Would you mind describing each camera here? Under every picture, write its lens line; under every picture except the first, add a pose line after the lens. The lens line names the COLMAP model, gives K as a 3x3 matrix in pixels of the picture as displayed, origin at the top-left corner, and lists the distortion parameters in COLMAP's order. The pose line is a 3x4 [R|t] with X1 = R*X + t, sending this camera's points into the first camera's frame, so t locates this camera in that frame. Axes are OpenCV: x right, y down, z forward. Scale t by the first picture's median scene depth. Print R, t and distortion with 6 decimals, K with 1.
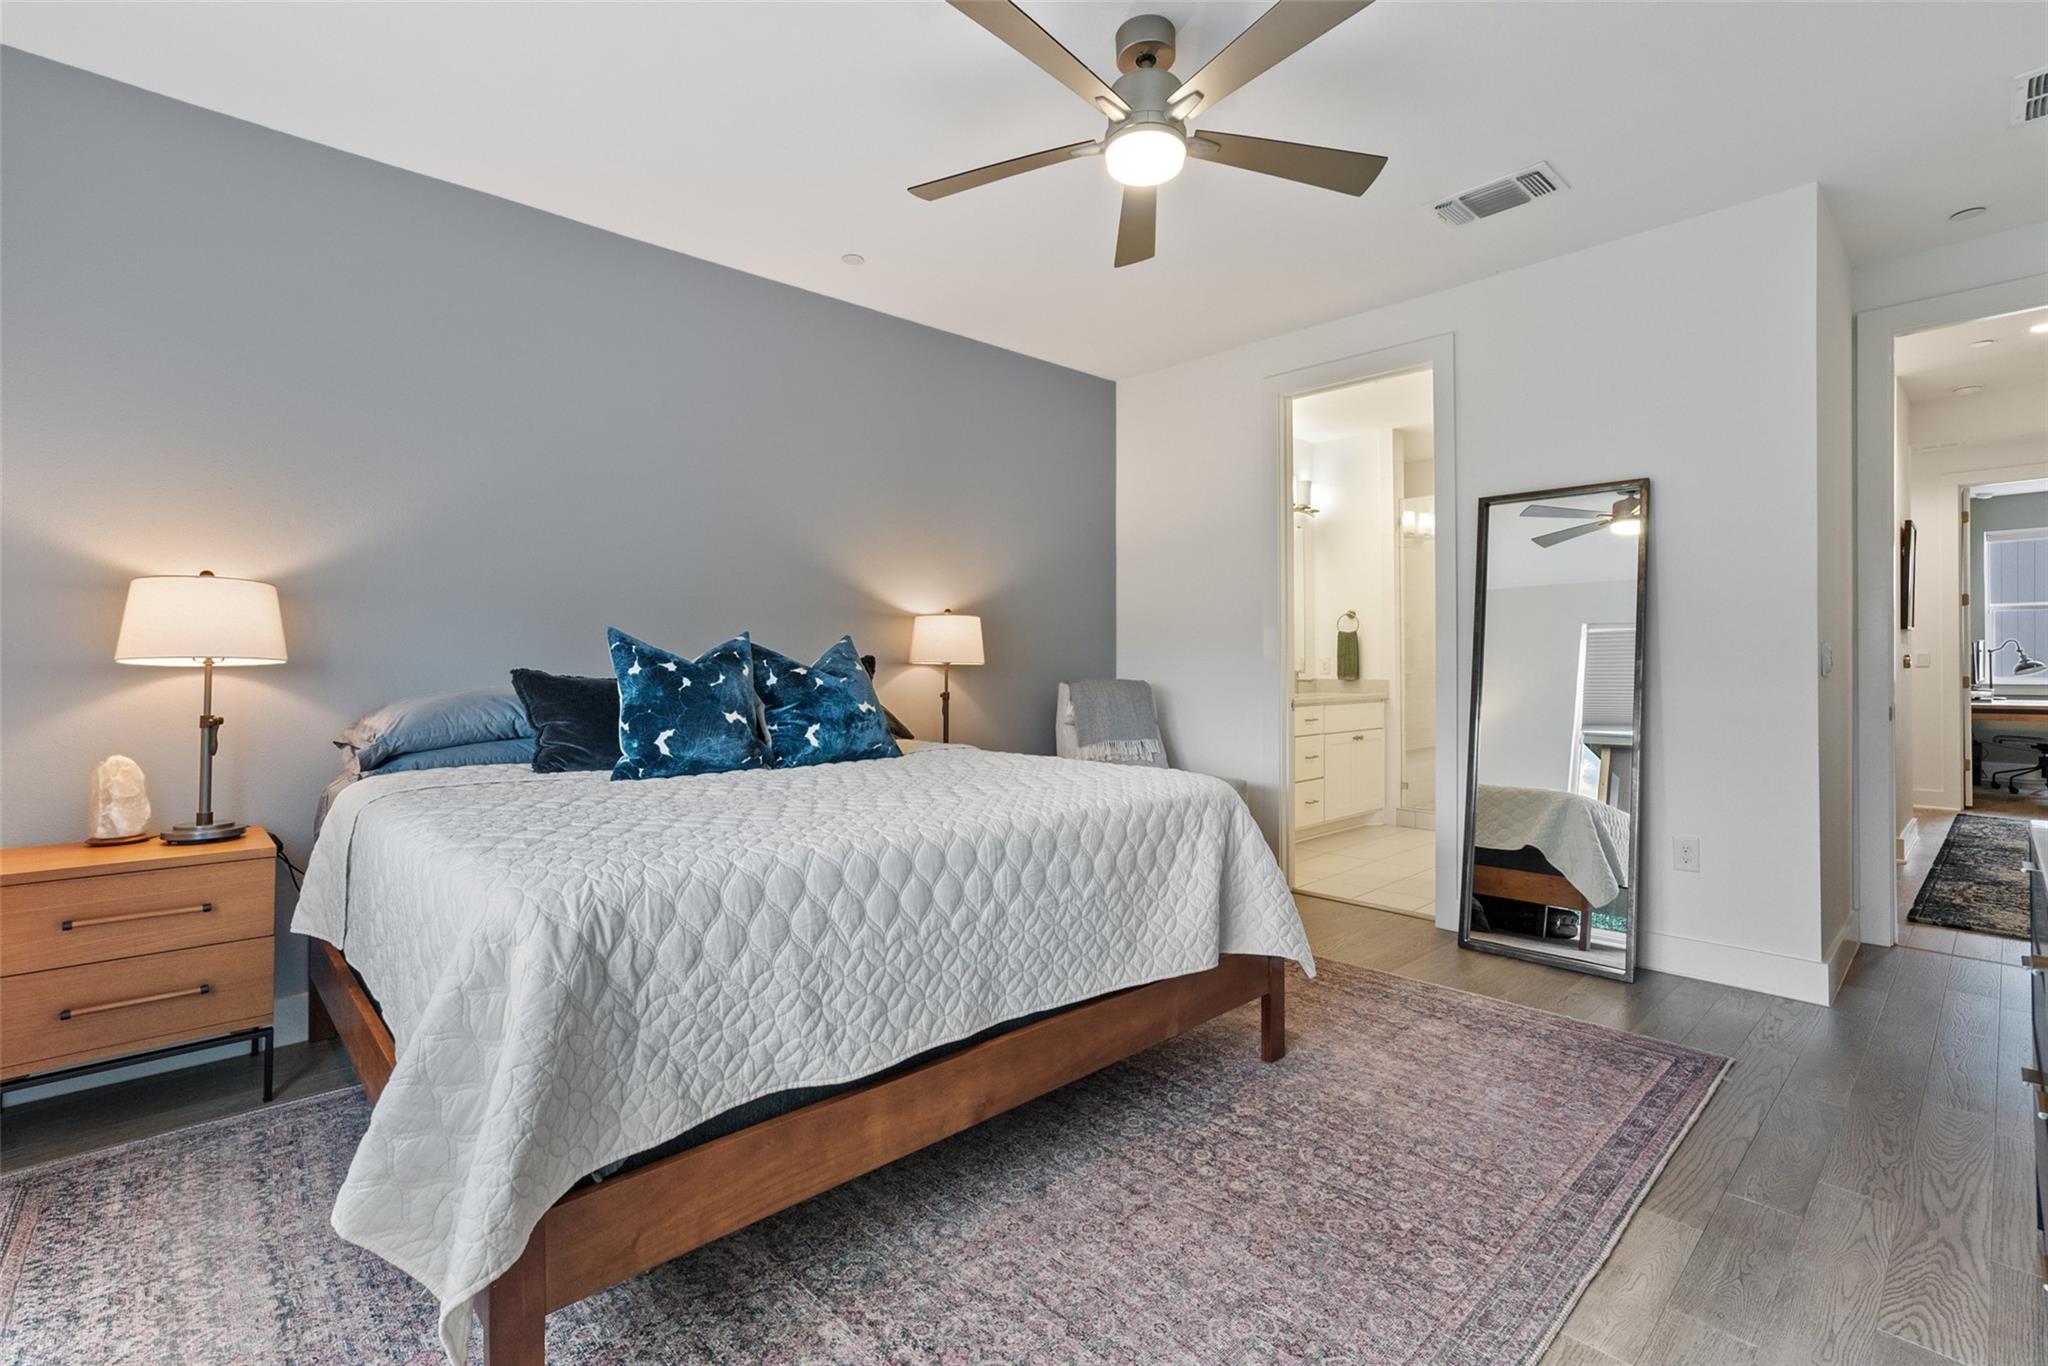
lens RADIAL K [[931.6, 0, 1030.4], [0, 931.6, 677.6], [0, 0, 1]] dist [-0.005201, 0.008183]
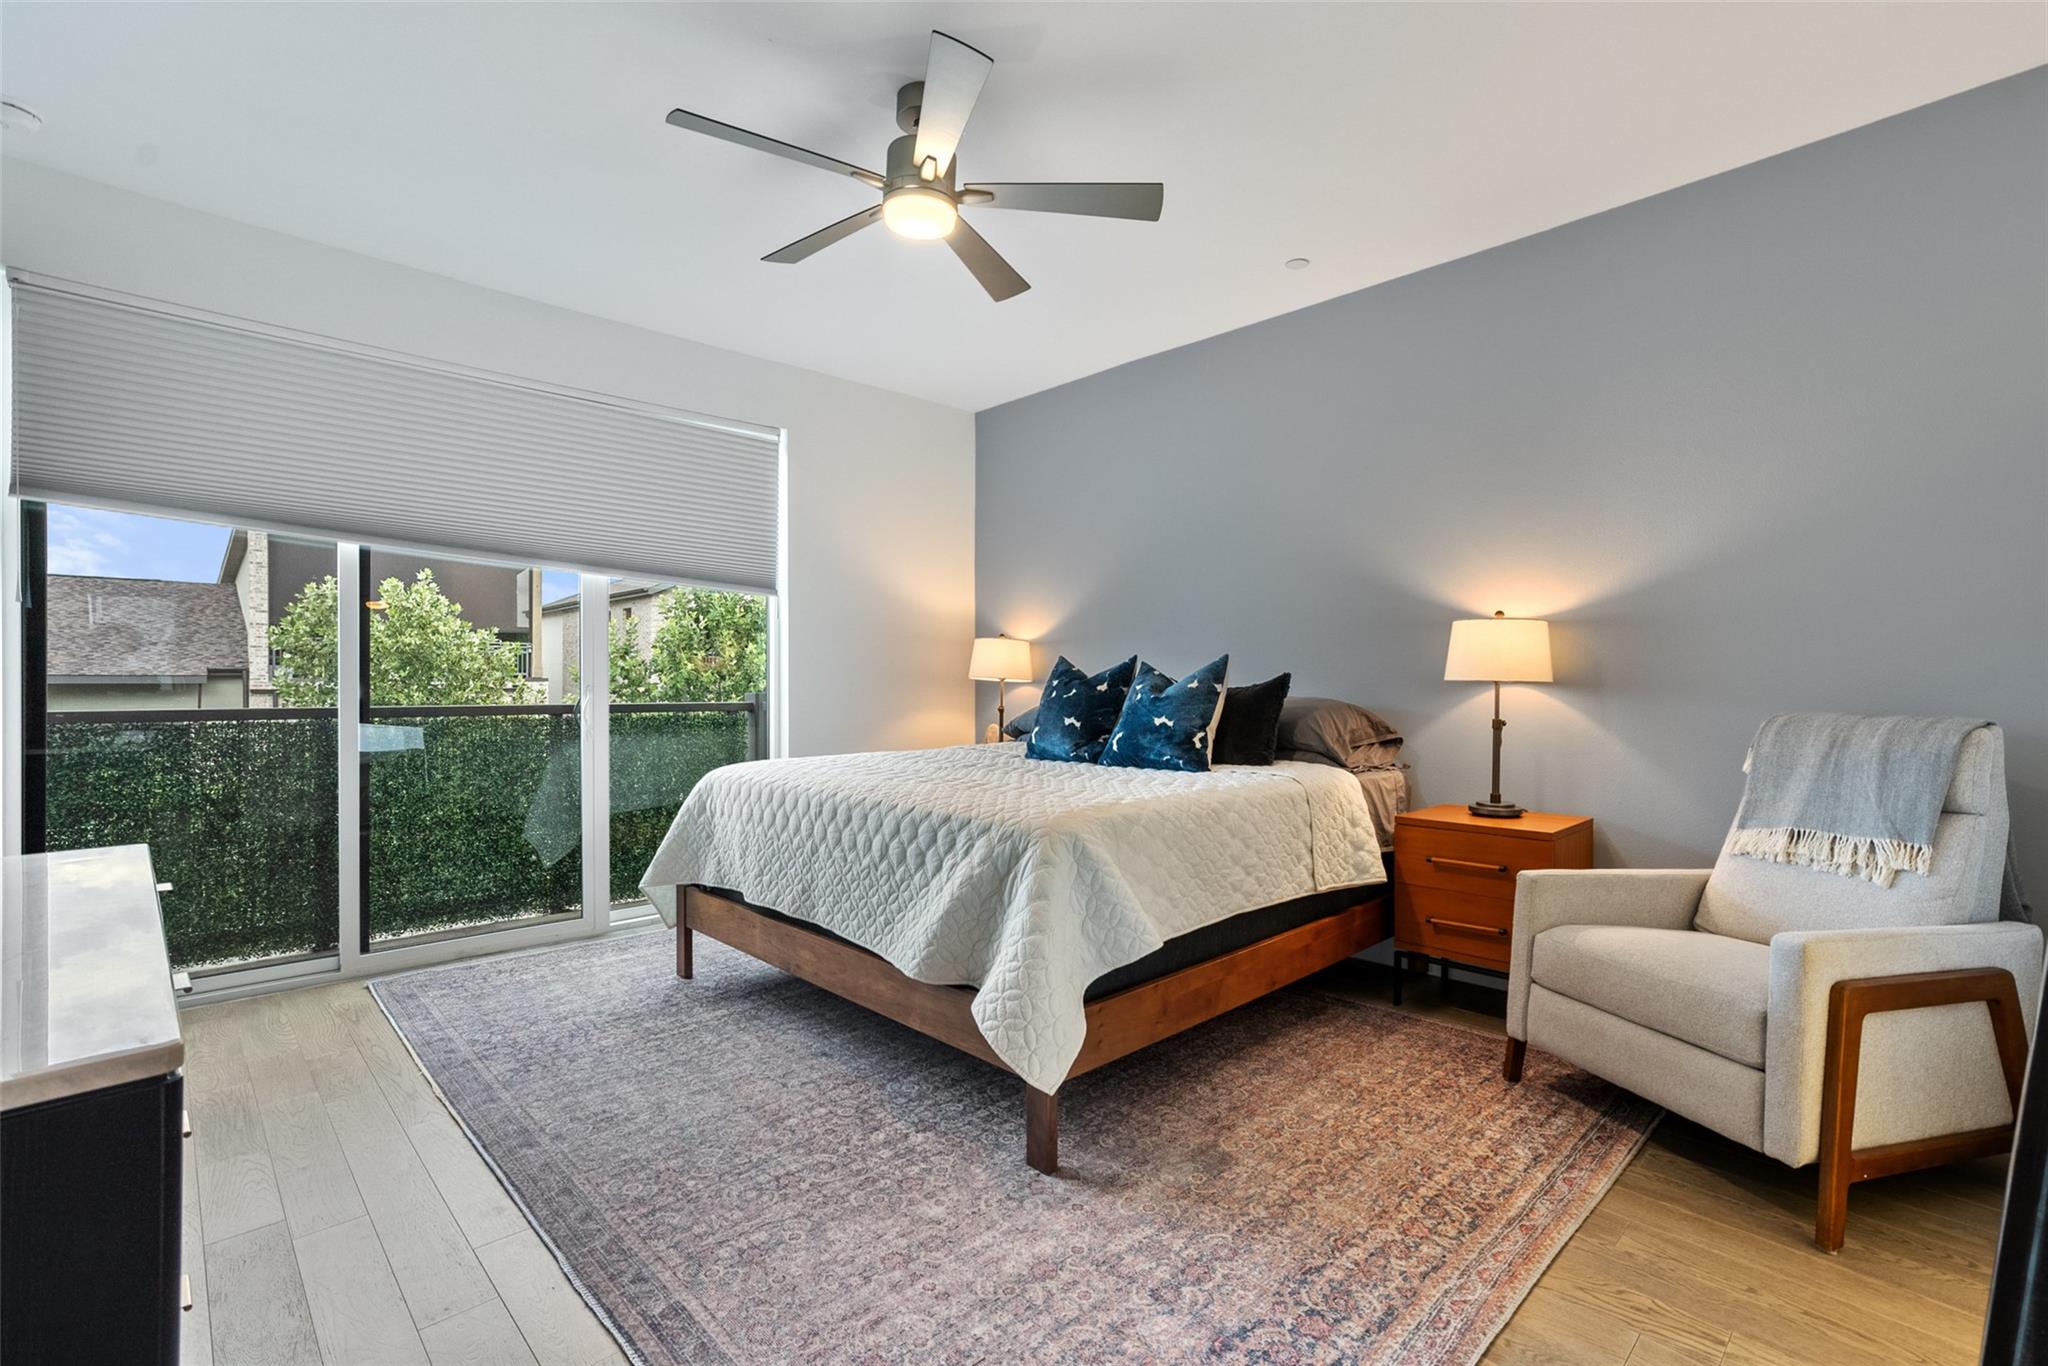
lens RADIAL K [[931.6, 0, 1028.4], [0, 931.6, 679.7], [0, 0, 1]] dist [-0.005201, 0.008183]
pose [[-0.008819, -0.004007, -0.999953, 1.173105], [-0.005077, 0.999979, -0.003962, -0.013348], [0.999948, 0.005042, -0.008840, 1.087311]]
